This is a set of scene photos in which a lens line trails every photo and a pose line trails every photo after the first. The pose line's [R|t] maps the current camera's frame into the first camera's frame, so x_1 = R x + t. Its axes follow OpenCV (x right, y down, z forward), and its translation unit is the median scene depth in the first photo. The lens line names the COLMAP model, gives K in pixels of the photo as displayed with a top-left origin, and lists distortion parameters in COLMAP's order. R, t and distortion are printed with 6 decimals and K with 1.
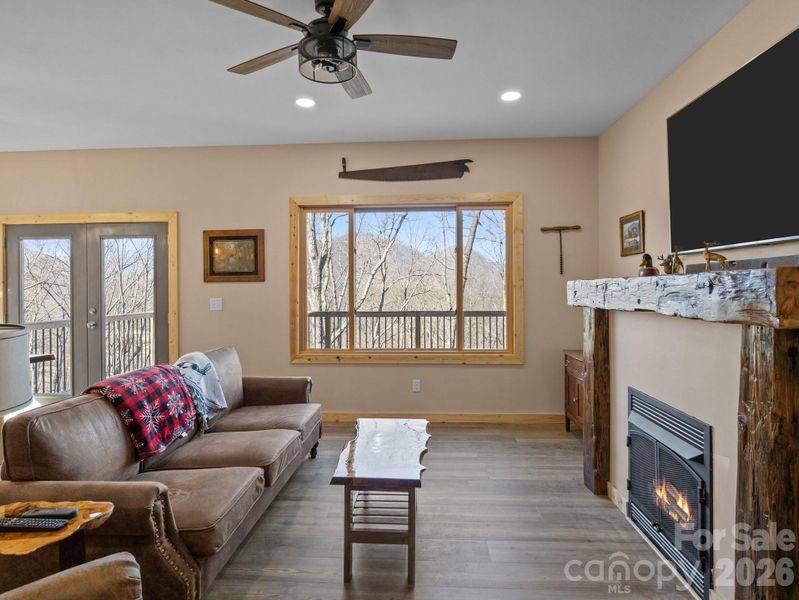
lens RADIAL K [[452.2, 0, 400.9], [0, 452.2, 289.5], [0, 0, 1]] dist [-0.006591, -0.000112]
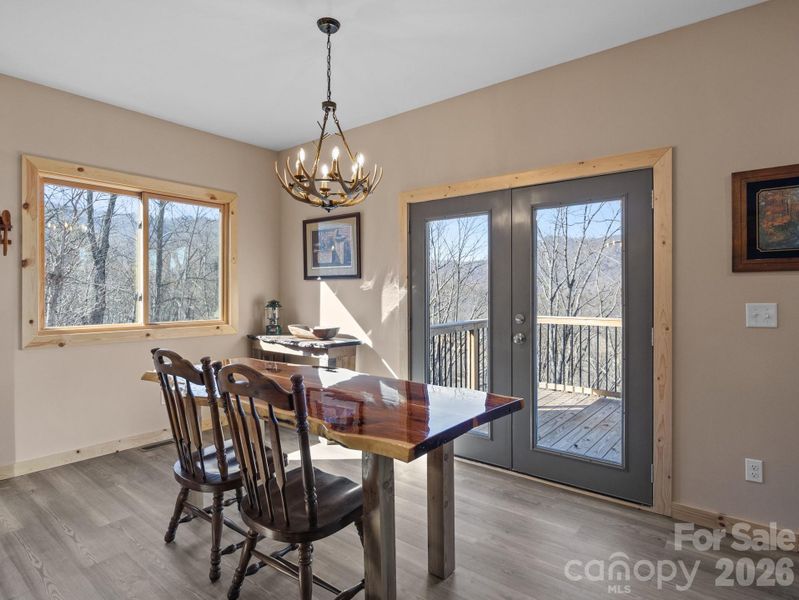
lens RADIAL K [[453.7, 0, 399.9], [0, 453.7, 293.1], [0, 0, 1]] dist [-0.007005, -0.000435]
pose [[0.818884, 0.007031, -0.573916, -0.470070], [-0.002624, 0.999960, 0.008506, 0.004799], [0.573954, -0.005460, 0.818870, 0.365772]]
